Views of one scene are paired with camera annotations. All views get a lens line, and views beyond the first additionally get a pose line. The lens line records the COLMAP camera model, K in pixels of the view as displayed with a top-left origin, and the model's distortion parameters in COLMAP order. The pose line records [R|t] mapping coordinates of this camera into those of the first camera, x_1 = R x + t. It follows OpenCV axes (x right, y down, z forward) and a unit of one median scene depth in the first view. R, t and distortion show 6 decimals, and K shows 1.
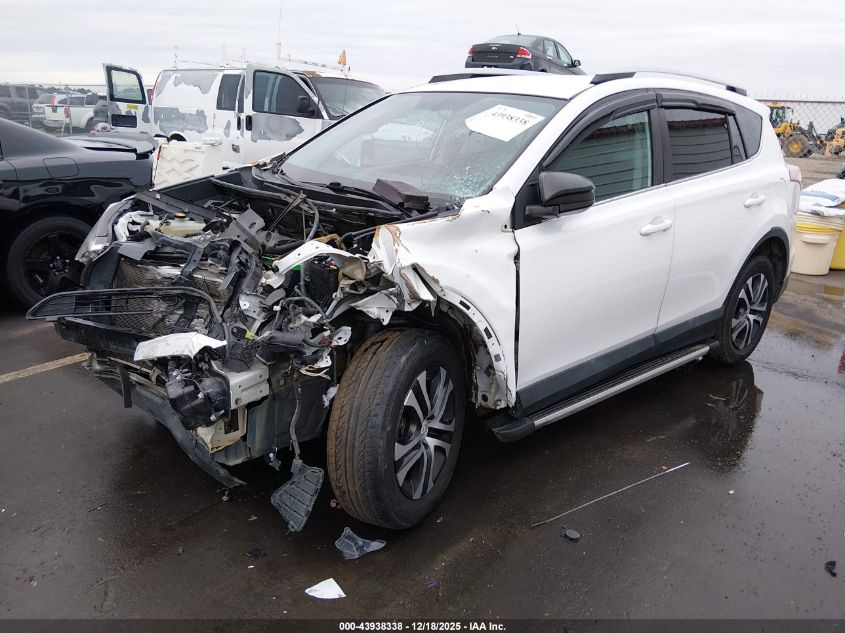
lens RADIAL K [[607.1, 0, 422.5], [0, 607.1, 316.5], [0, 0, 1]] dist [0.111213, -0.167829]
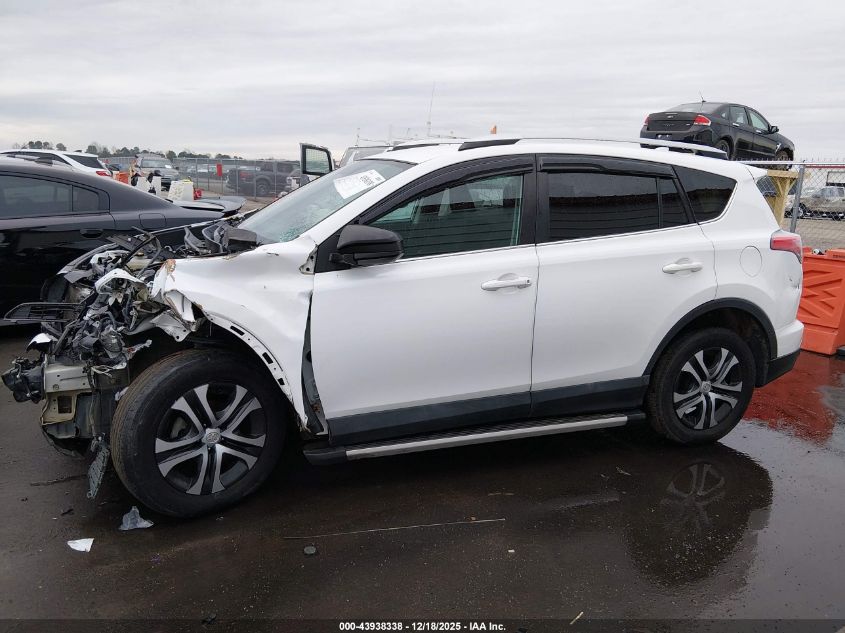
lens RADIAL K [[607.1, 0, 422.5], [0, 607.1, 316.5], [0, 0, 1]] dist [0.111213, -0.167829]
pose [[0.939386, 0.071029, -0.335422, 0.722394], [-0.106313, 0.990430, -0.088008, 0.018623], [0.325961, 0.118333, 0.937948, -0.000530]]
